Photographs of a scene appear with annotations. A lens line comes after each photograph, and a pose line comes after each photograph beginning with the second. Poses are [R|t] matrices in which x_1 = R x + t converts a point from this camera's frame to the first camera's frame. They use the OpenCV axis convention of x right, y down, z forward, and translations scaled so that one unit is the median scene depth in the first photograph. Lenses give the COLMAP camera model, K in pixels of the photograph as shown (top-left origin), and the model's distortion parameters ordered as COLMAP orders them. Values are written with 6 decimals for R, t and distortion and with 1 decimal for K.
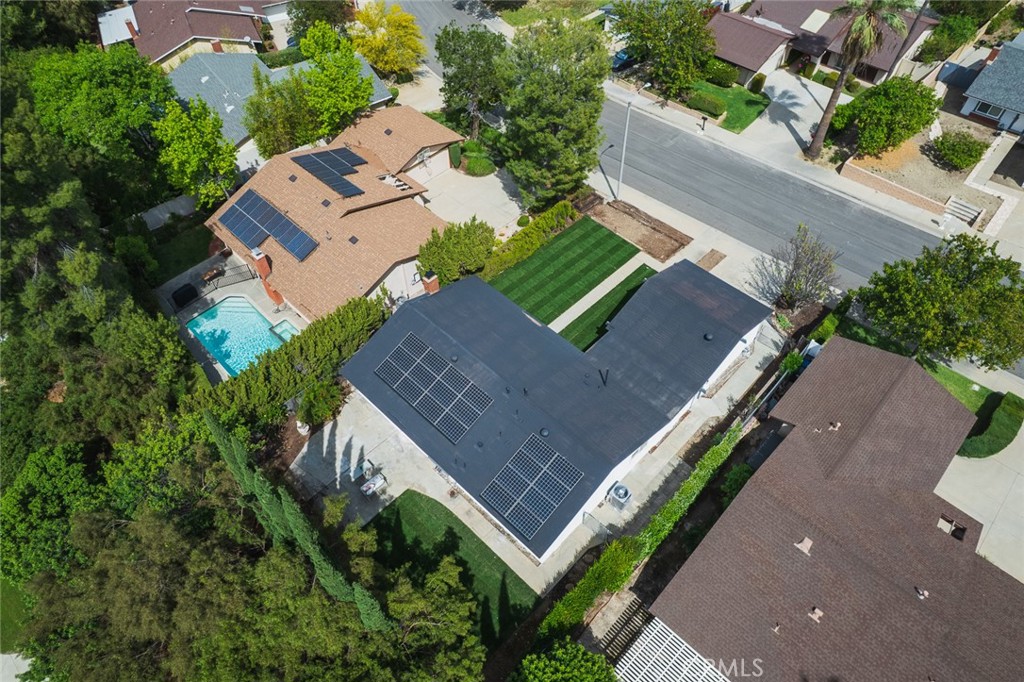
lens RADIAL K [[653.6, 0, 507.1], [0, 653.6, 335.4], [0, 0, 1]] dist [-0.077652, 0.069272]
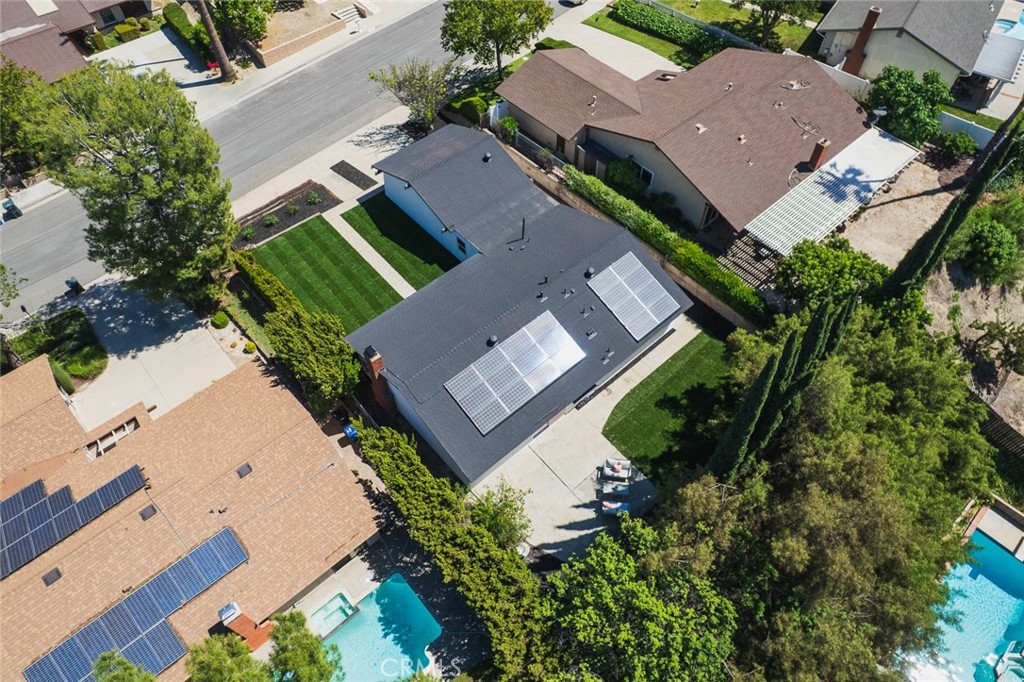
lens RADIAL K [[672.6, 0, 509.5], [0, 672.6, 340.4], [0, 0, 1]] dist [-0.083735, 0.072226]
pose [[0.076606, -0.799933, 0.595180, -0.526887], [0.780282, 0.419718, 0.463678, -0.313619], [-0.620719, 0.428888, 0.656326, 0.318378]]
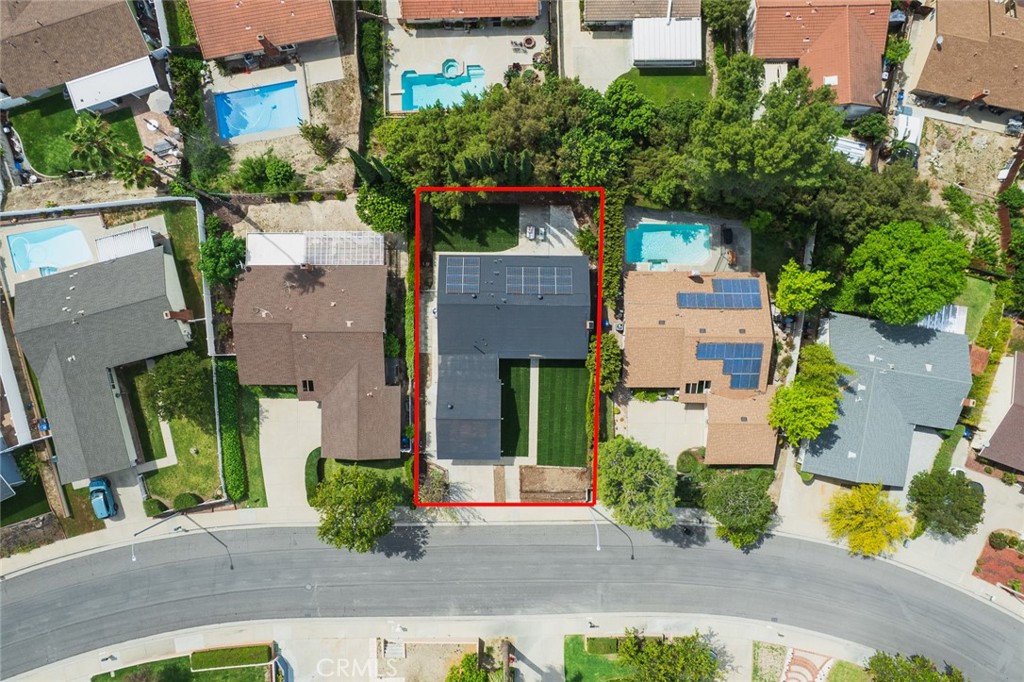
lens RADIAL K [[653.6, 0, 507.1], [0, 653.6, 335.4], [0, 0, 1]] dist [-0.077652, 0.069272]
pose [[-0.719944, 0.694020, 0.004142, 0.045814], [-0.533776, -0.557508, 0.635820, -0.969592], [0.443581, 0.455544, 0.771826, -0.357251]]
